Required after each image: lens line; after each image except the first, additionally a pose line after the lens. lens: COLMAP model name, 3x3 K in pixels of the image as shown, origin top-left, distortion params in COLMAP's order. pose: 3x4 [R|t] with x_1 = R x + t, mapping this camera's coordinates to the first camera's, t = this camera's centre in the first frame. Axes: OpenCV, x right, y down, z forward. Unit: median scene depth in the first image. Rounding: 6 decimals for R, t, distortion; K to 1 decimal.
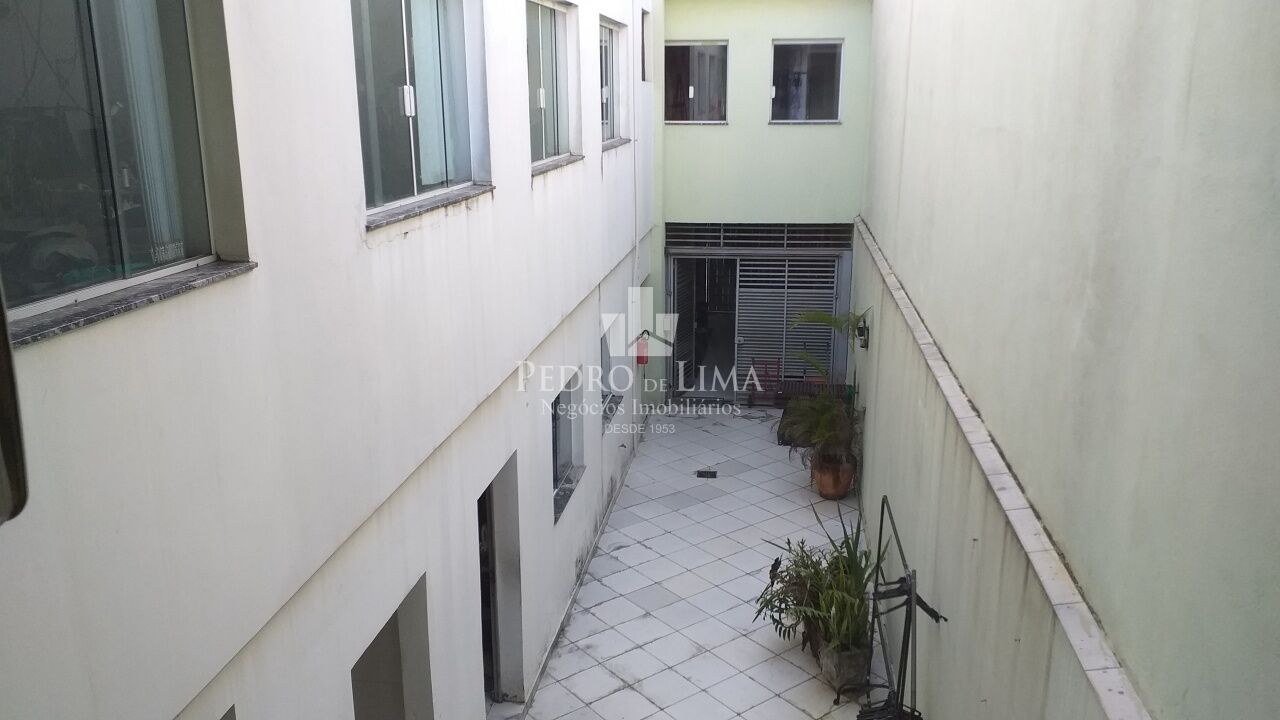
lens RADIAL K [[1024.1, 0, 638.0], [0, 1024.1, 361.4], [0, 0, 1]] dist [0.126510, -0.006042]
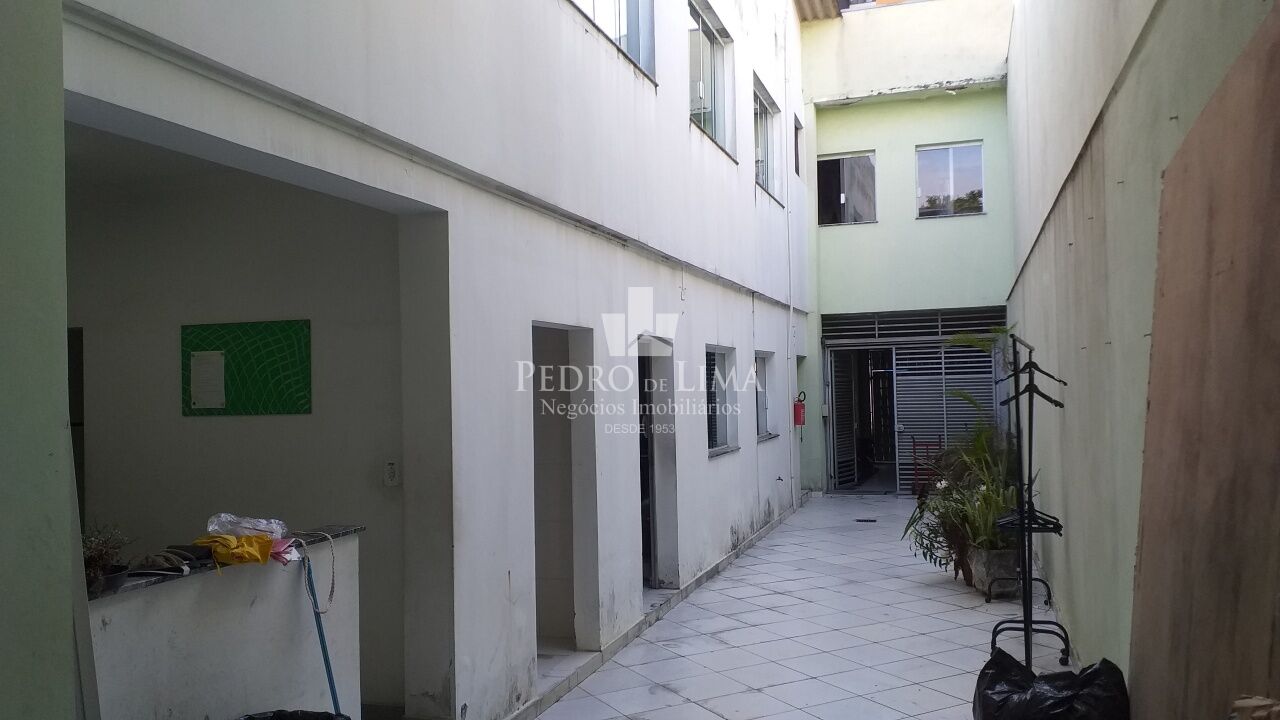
lens RADIAL K [[1024.1, 0, 637.4], [0, 1024.1, 353.7], [0, 0, 1]] dist [0.126510, -0.006042]
pose [[0.985762, -0.020385, -0.166905, 0.016218], [-0.026006, 0.962196, -0.271115, 0.206504], [0.166122, 0.271595, 0.947966, -0.041924]]
